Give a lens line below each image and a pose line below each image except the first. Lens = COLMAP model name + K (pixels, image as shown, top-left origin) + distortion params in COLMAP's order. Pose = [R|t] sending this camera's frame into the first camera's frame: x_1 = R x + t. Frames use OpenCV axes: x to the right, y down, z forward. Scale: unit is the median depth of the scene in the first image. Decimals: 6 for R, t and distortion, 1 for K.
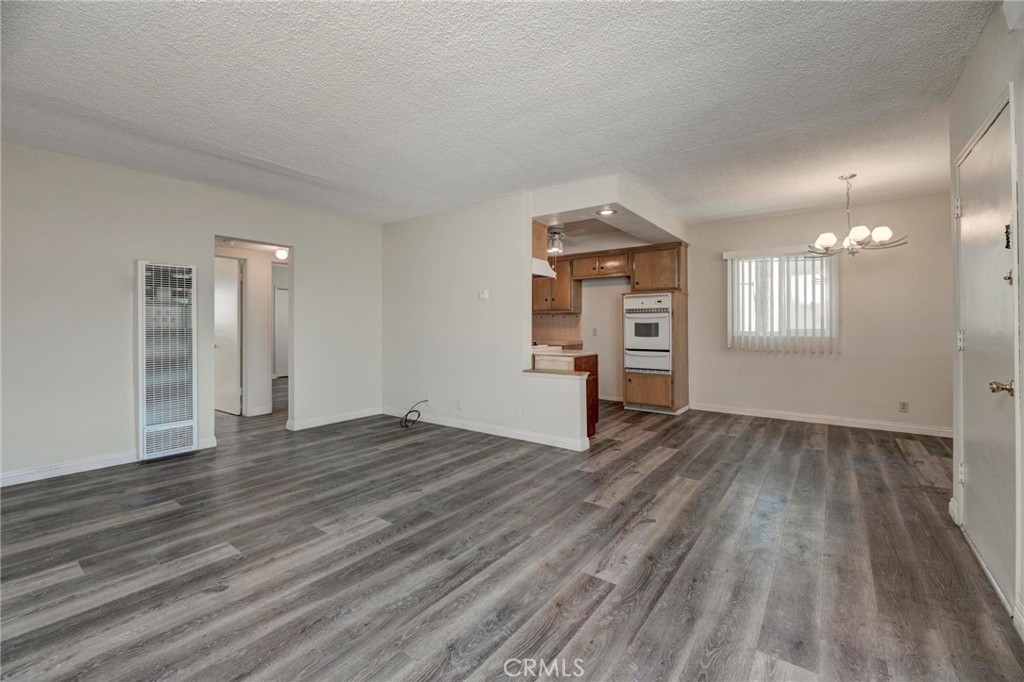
lens RADIAL K [[425.4, 0, 519.2], [0, 425.4, 321.8], [0, 0, 1]] dist [0.002046, -0.005263]
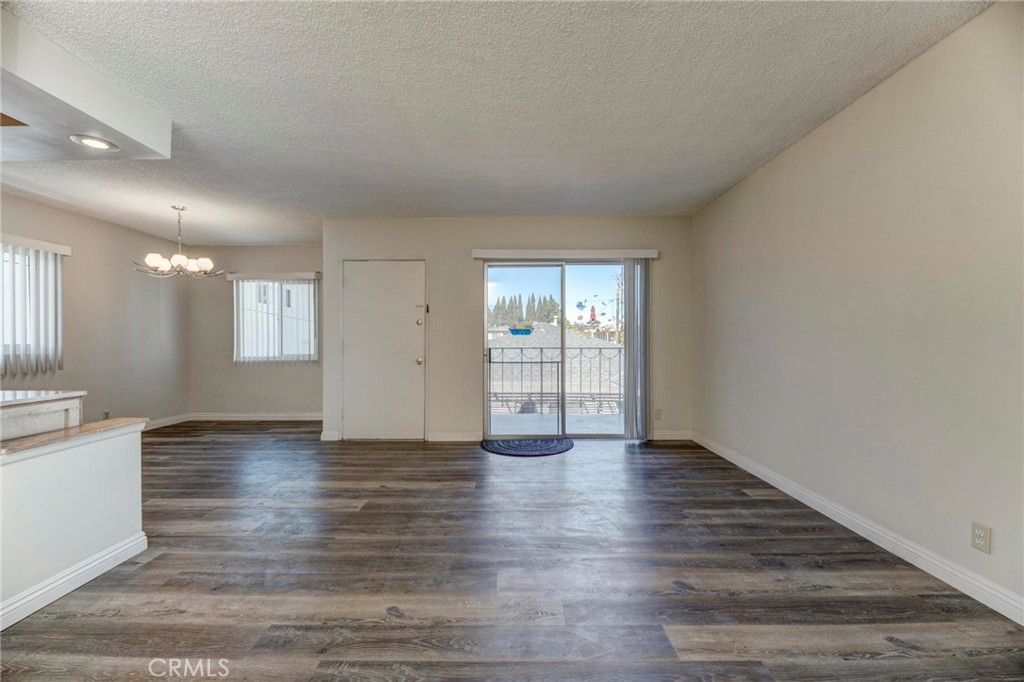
lens RADIAL K [[409.6, 0, 504.7], [0, 409.6, 345.4], [0, 0, 1]] dist [-0.005887, -0.000728]
pose [[-0.574533, -0.004561, 0.818469, -0.854876], [-0.008038, 0.999968, -0.000070, 0.026013], [-0.818442, -0.006619, -0.574551, 1.296681]]
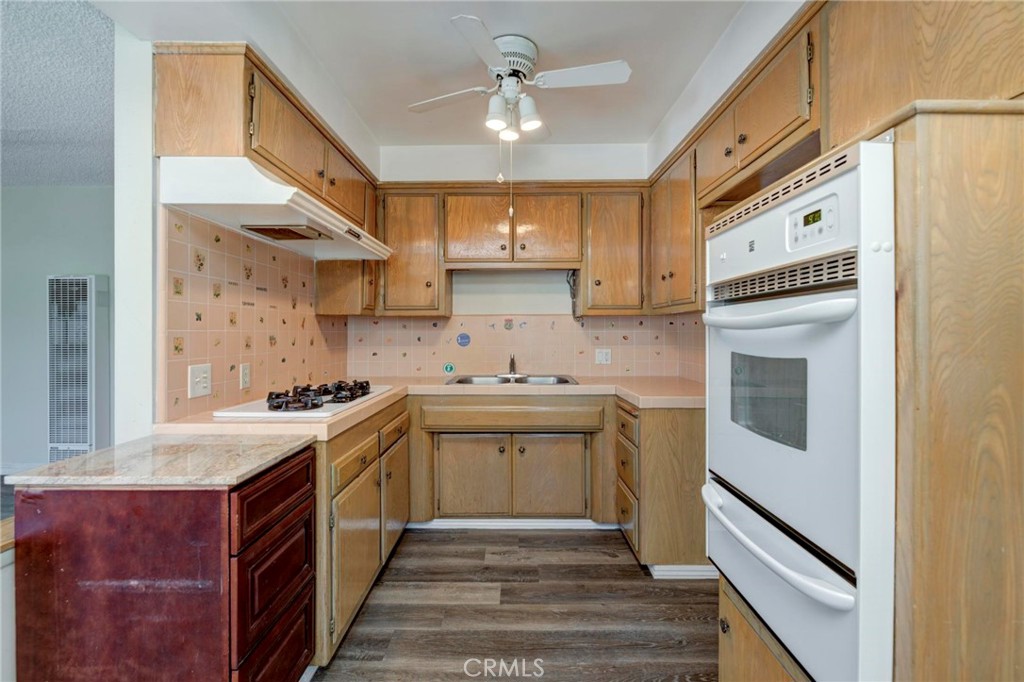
lens RADIAL K [[455.1, 0, 513.2], [0, 455.1, 330.9], [0, 0, 1]] dist [0.000643, -0.000700]
pose [[0.576749, 0.002086, -0.816919, 0.796352], [0.007754, 0.999938, 0.008028, -0.020387], [0.816885, -0.010964, 0.576697, 1.635638]]
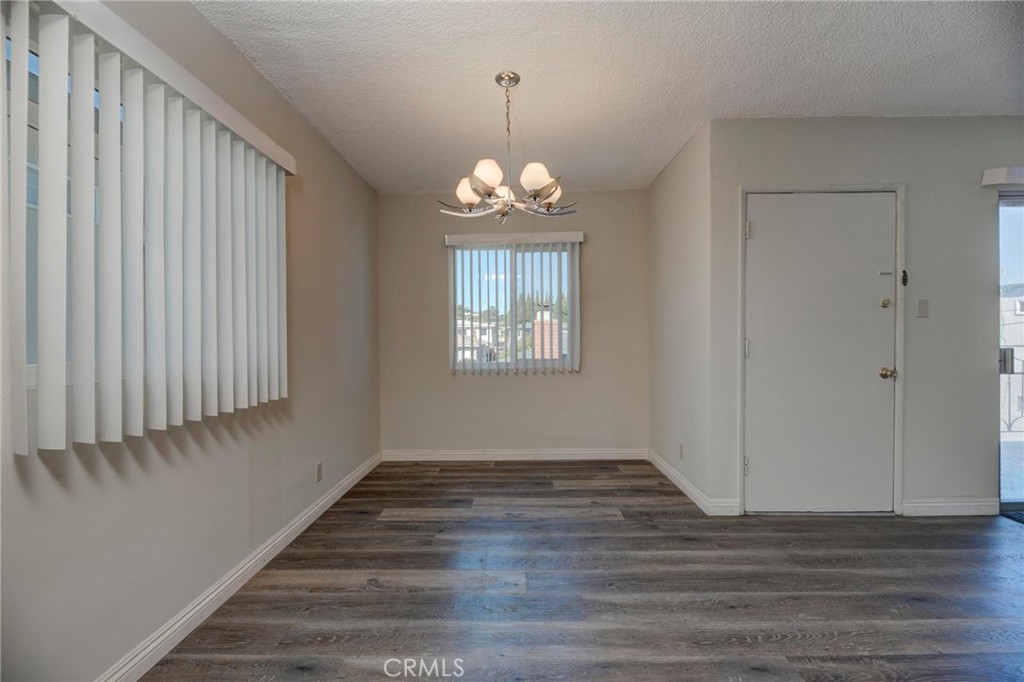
lens RADIAL K [[414.6, 0, 507.2], [0, 414.6, 341.7], [0, 0, 1]] dist [-0.000277, -0.003286]
pose [[-0.566888, -0.001037, 0.823794, 0.432126], [0.001829, 0.999995, 0.002518, 0.019211], [-0.823793, 0.002934, -0.566883, 1.874240]]
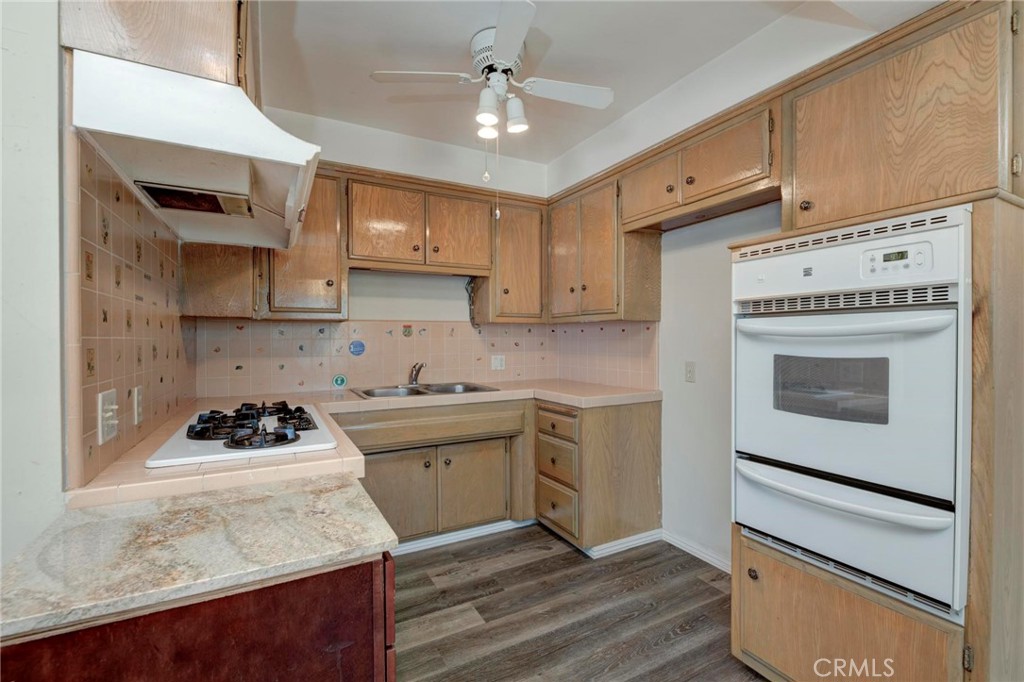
lens RADIAL K [[446.2, 0, 511.0], [0, 446.2, 343.7], [0, 0, 1]] dist [0.000803, 0.000091]
pose [[0.899300, 0.007279, -0.437271, 0.510982], [0.003418, 0.999714, 0.023671, -0.022059], [0.437318, -0.022782, 0.899018, 1.437037]]
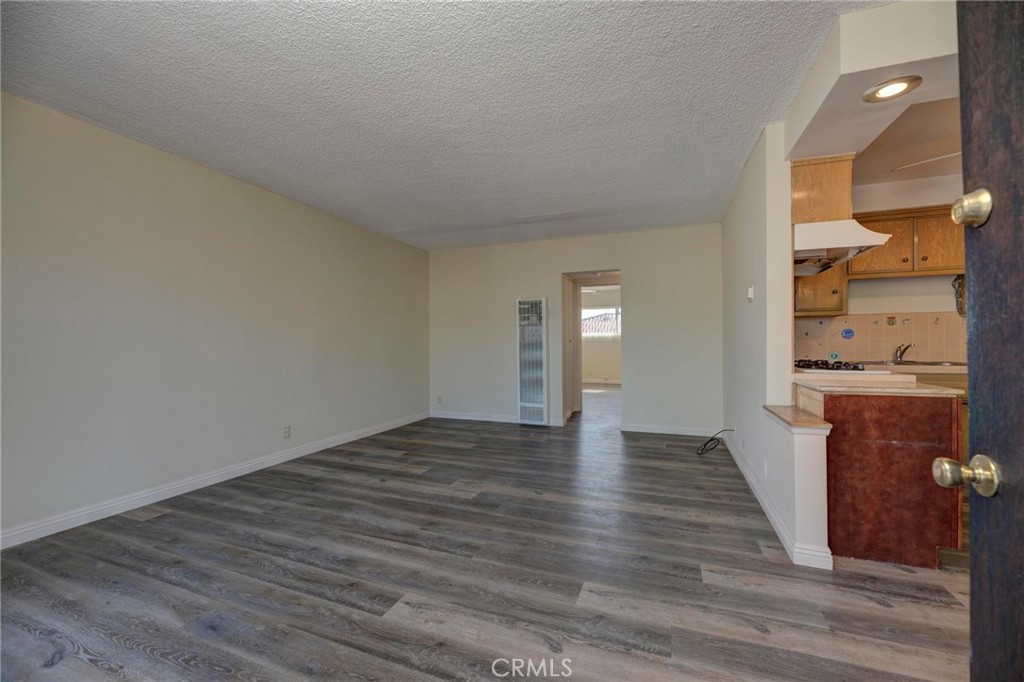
lens RADIAL K [[414.6, 0, 507.2], [0, 414.6, 341.7], [0, 0, 1]] dist [-0.000277, -0.003286]
pose [[0.255301, 0.000681, -0.966861, 0.806942], [0.019190, 0.999799, 0.005771, 0.008445], [0.966671, -0.020027, 0.255237, 0.714673]]
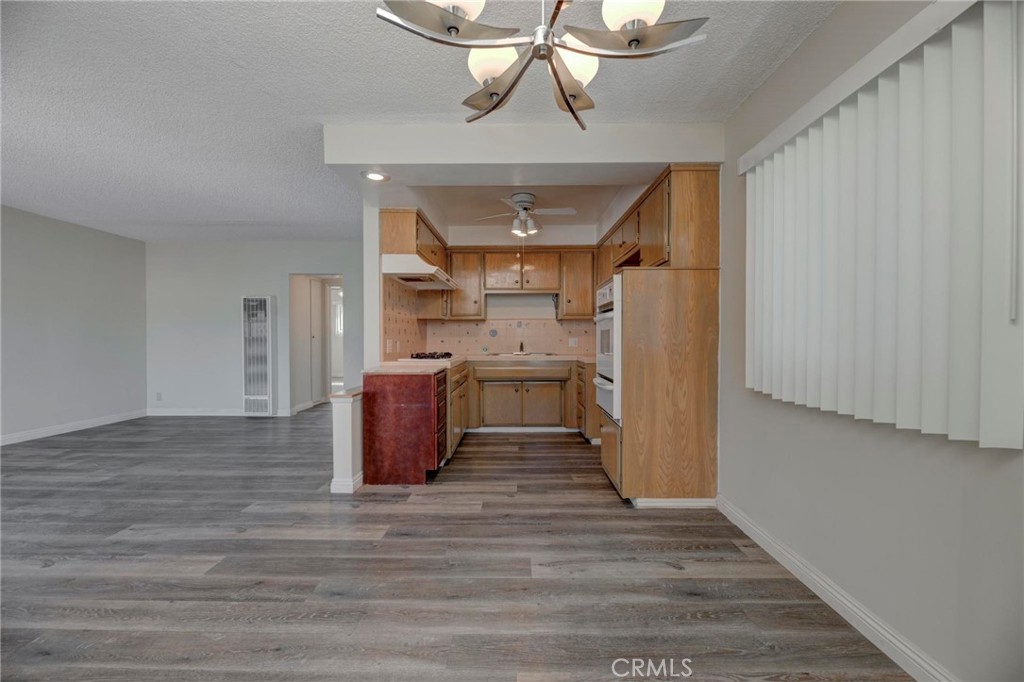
lens RADIAL K [[418.7, 0, 521.2], [0, 418.7, 340.3], [0, 0, 1]] dist [-0.000034, -0.004224]
pose [[0.589930, 0.008878, -0.807406, 1.394118], [0.008489, 0.999816, 0.017195, 0.012764], [0.807410, -0.016998, 0.589746, 1.170204]]
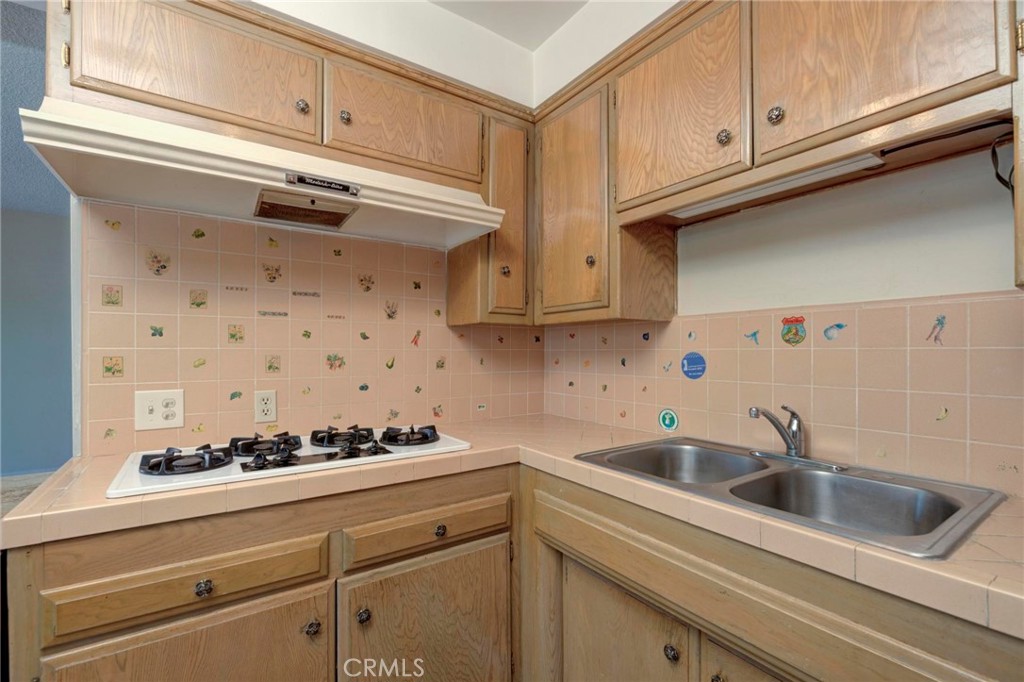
lens RADIAL K [[452.3, 0, 512.9], [0, 452.3, 348.8], [0, 0, 1]] dist [-0.000280, -0.000287]
pose [[-0.337362, 0.000989, -0.941375, 0.357649], [0.013453, 0.999902, -0.003771, -0.010904], [0.941279, -0.013936, -0.337342, 2.214264]]
